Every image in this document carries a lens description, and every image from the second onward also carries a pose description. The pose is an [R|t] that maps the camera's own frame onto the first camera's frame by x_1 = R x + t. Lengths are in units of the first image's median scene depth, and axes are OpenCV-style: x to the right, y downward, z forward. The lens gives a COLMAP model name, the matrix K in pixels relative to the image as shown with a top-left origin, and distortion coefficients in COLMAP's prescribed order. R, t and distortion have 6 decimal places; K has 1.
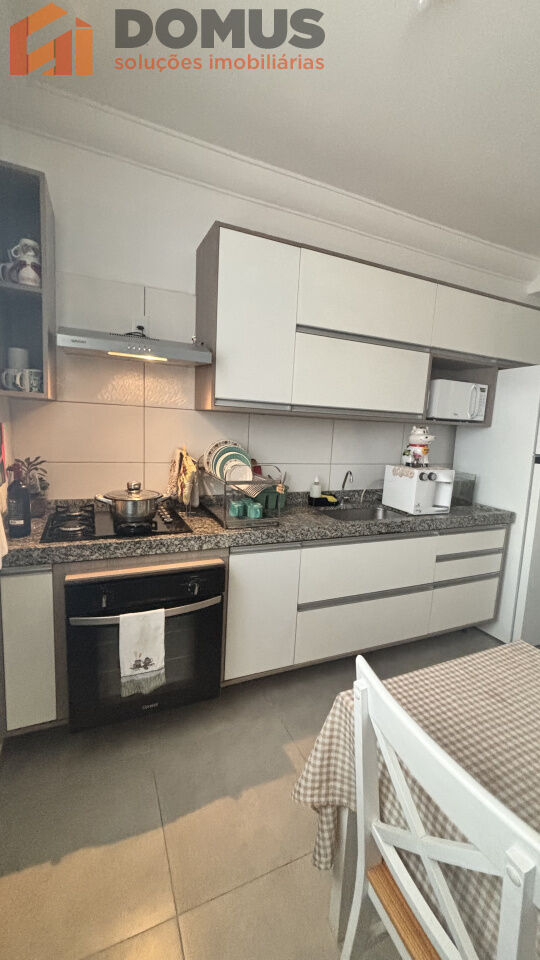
lens RADIAL K [[388.3, 0, 274.2], [0, 388.3, 479.5], [0, 0, 1]] dist [-0.015142, -0.000787]
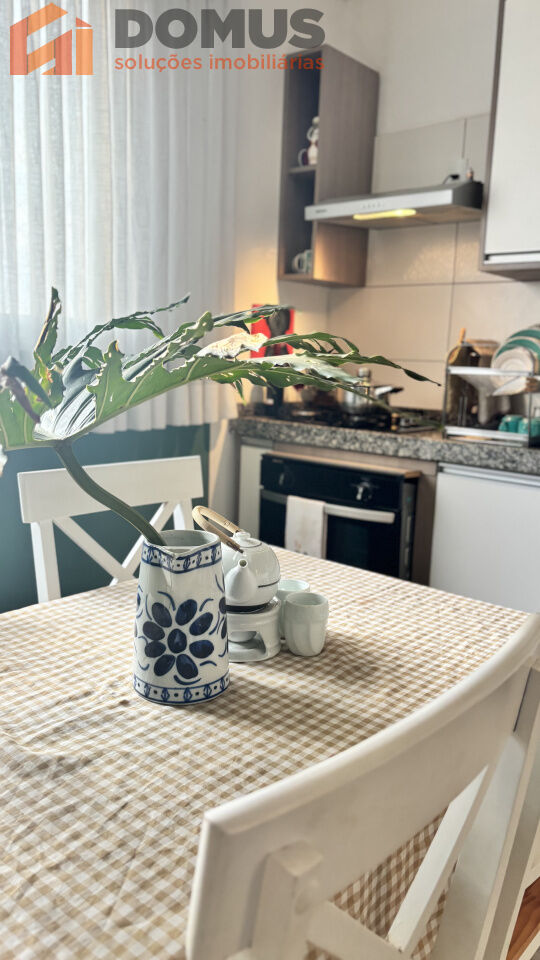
lens RADIAL K [[755.9, 0, 268.0], [0, 755.9, 478.6], [0, 0, 1]] dist [0.050710, -0.005661]
pose [[0.408783, 0.109607, -0.906026, 0.925115], [-0.144767, 0.987980, 0.054206, 0.159061], [0.901076, 0.109004, 0.419737, 0.131411]]
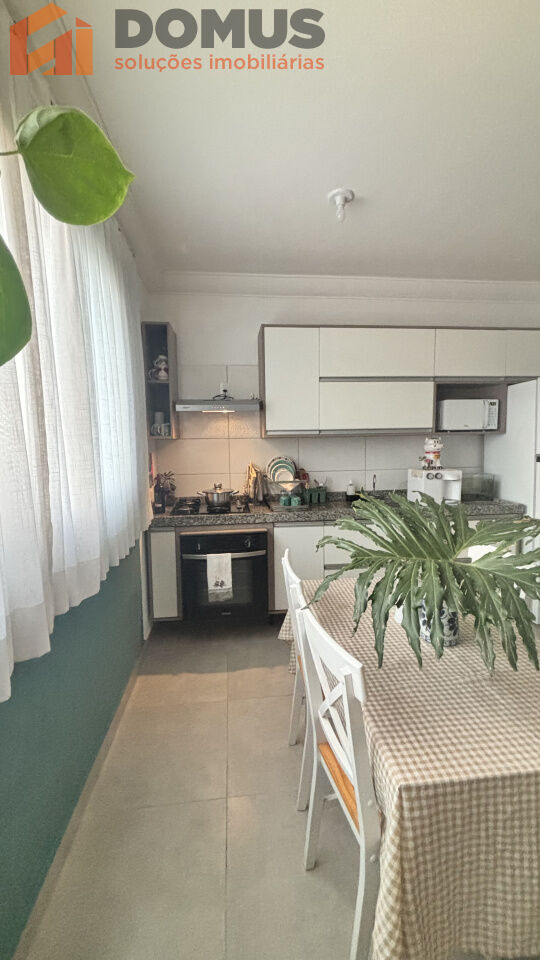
lens RADIAL K [[388.3, 0, 274.0], [0, 388.3, 481.9], [0, 0, 1]] dist [-0.015142, -0.000787]
pose [[0.948472, -0.035511, -0.314866, 0.362744], [0.020739, 0.998527, -0.050144, 0.080236], [0.316182, 0.041030, 0.947811, -0.480936]]
